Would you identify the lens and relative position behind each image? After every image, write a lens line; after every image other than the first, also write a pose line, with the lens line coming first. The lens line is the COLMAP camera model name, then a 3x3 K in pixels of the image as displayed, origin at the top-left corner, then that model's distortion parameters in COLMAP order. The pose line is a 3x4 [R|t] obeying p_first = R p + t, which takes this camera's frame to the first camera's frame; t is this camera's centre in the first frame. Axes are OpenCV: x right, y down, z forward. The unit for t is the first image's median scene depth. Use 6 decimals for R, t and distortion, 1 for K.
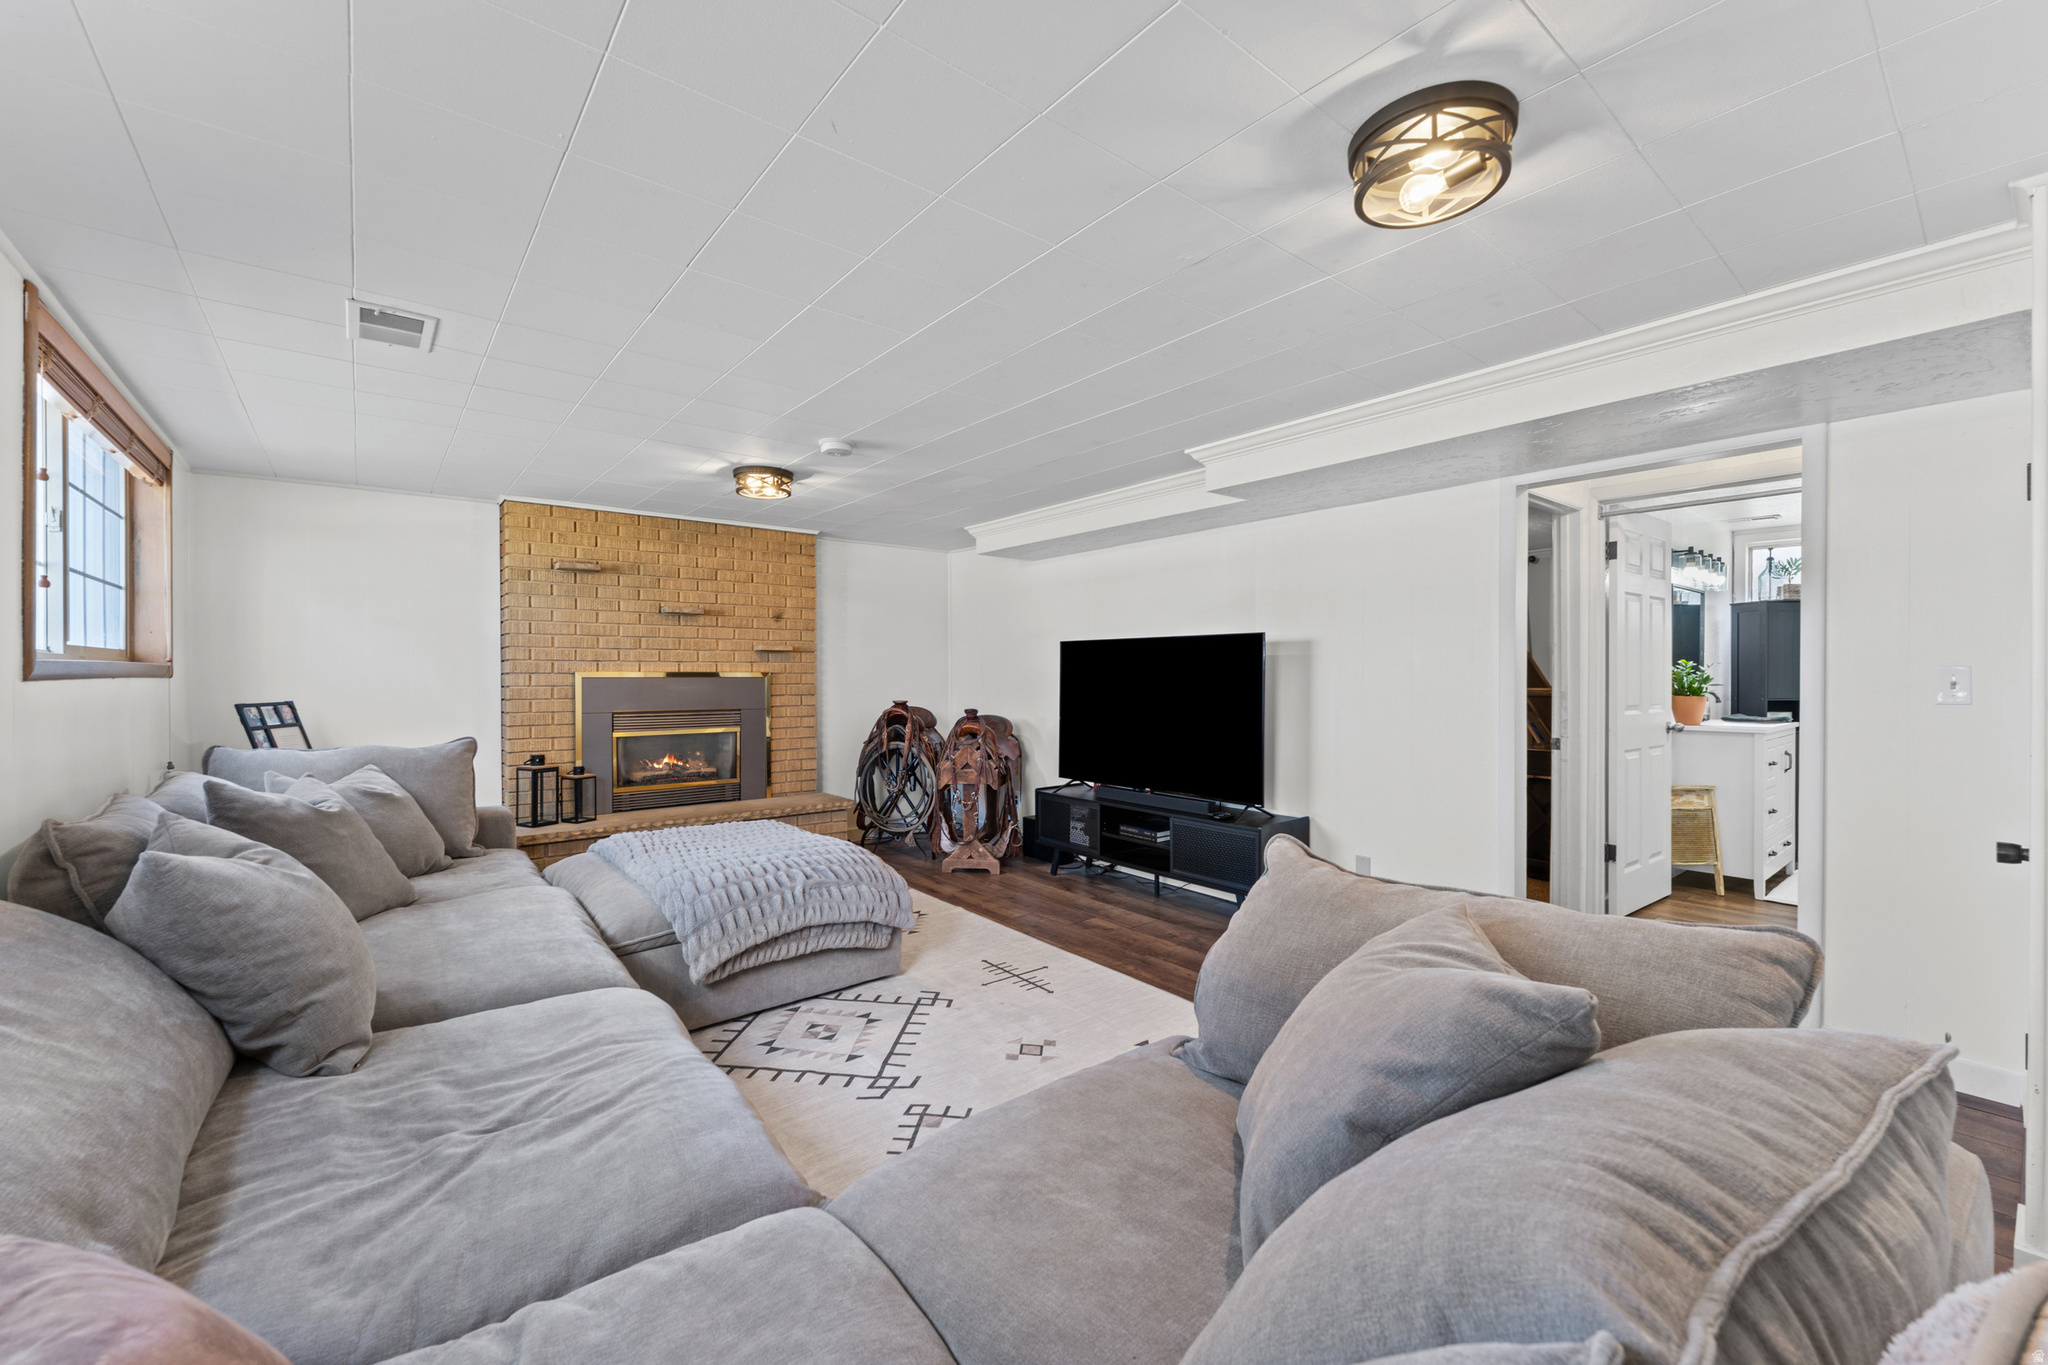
lens RADIAL K [[815.2, 0, 1017.8], [0, 815.2, 680.3], [0, 0, 1]] dist [-0.002840, 0.000420]
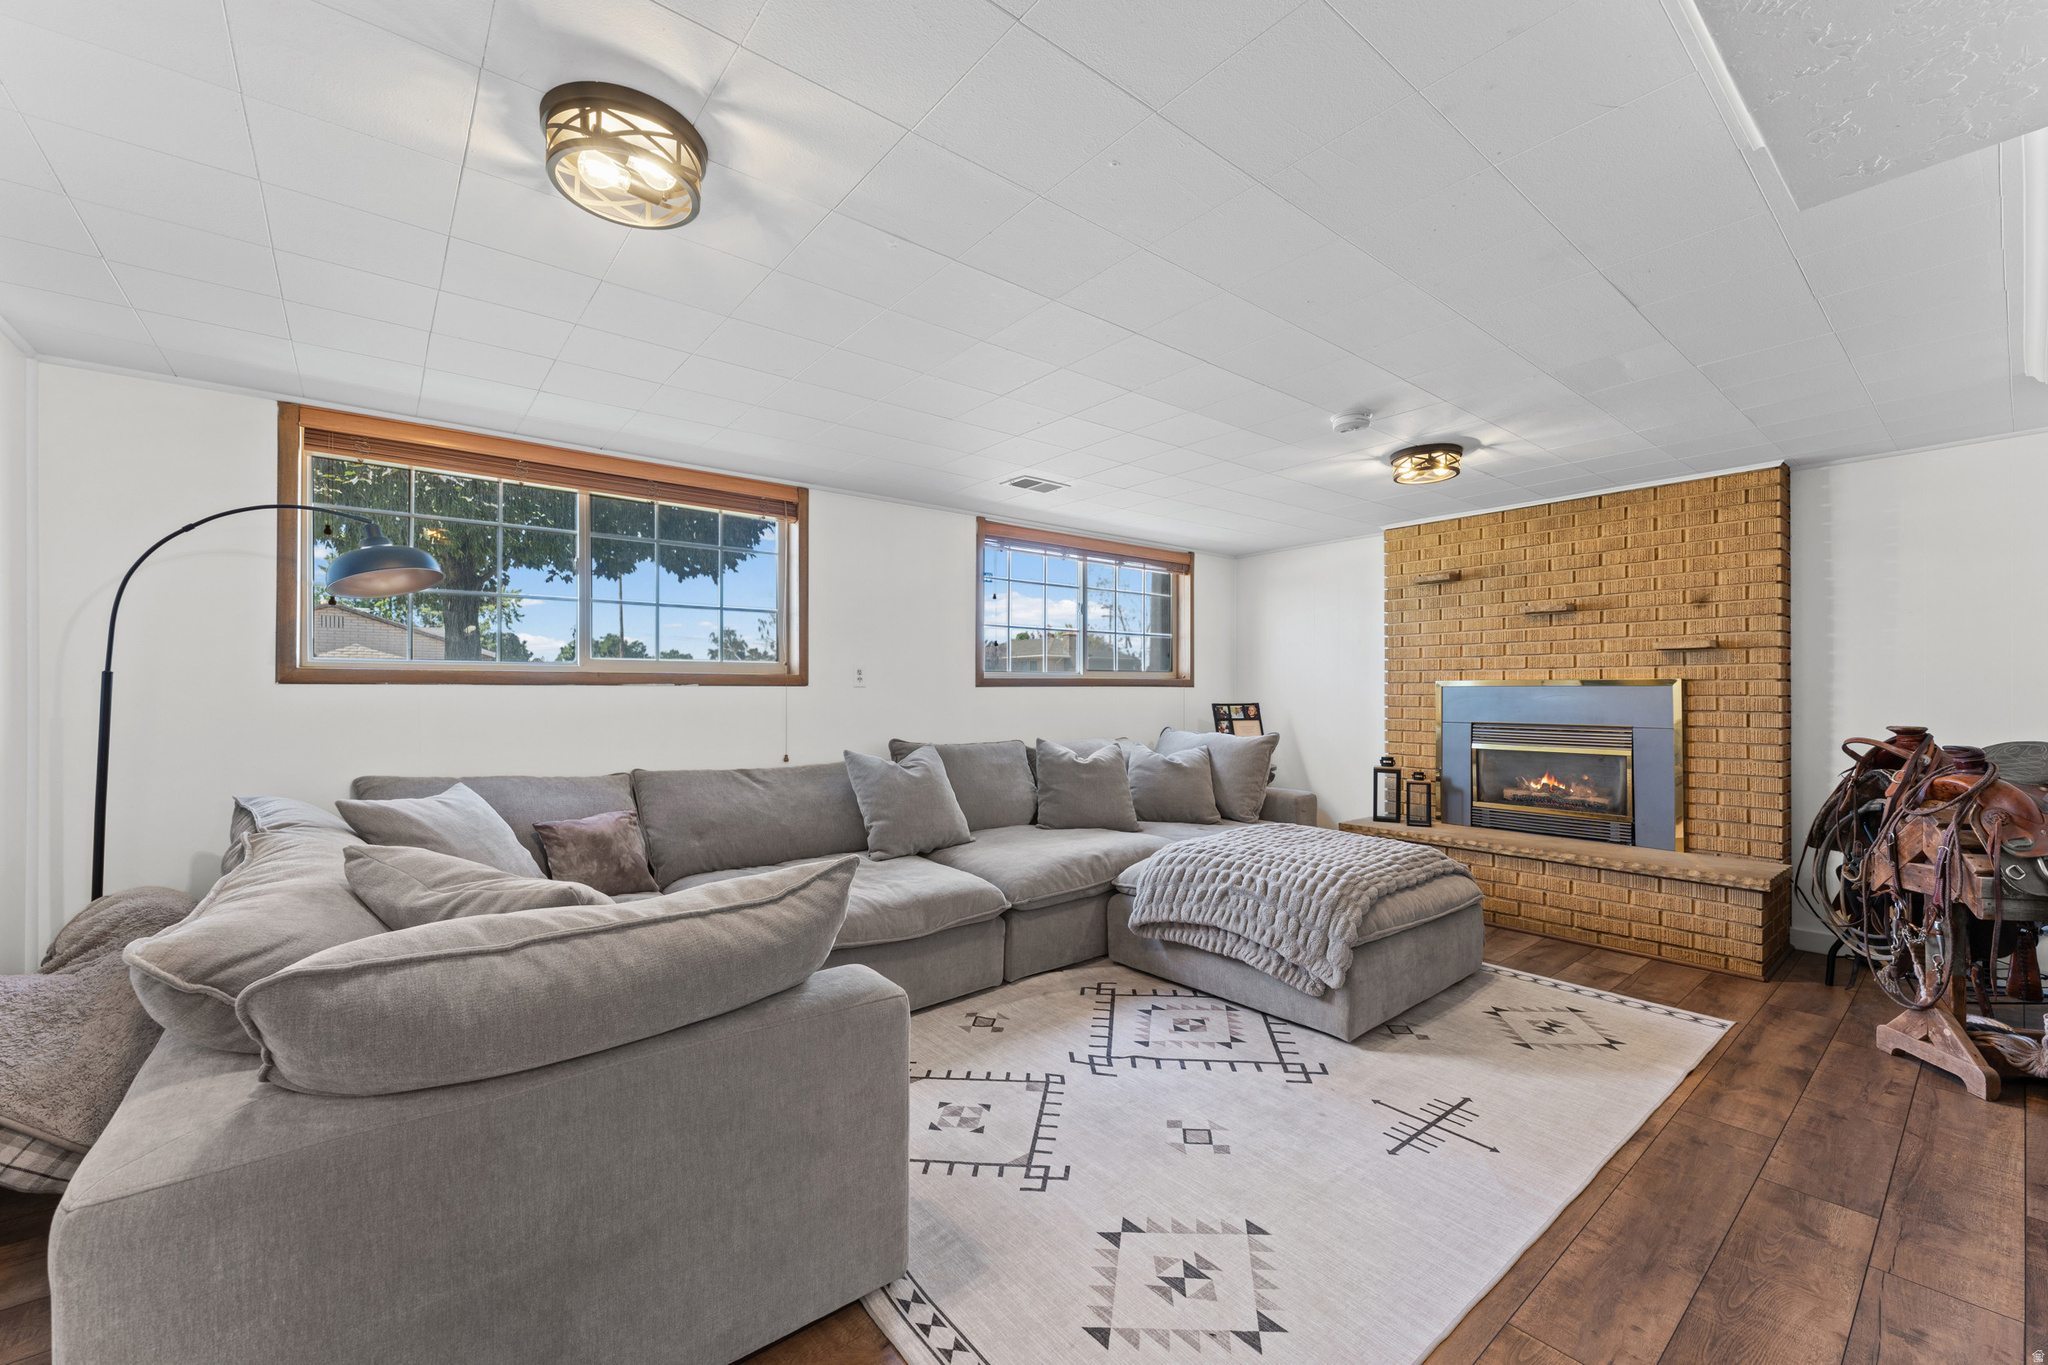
lens RADIAL K [[815.2, 0, 1021.0], [0, 815.2, 684.6], [0, 0, 1]] dist [-0.002840, 0.000420]
pose [[0.003147, -0.007730, -0.999965, 0.643804], [-0.006249, 0.999950, -0.007749, 0.007650], [0.999976, 0.006273, 0.003099, 0.633320]]
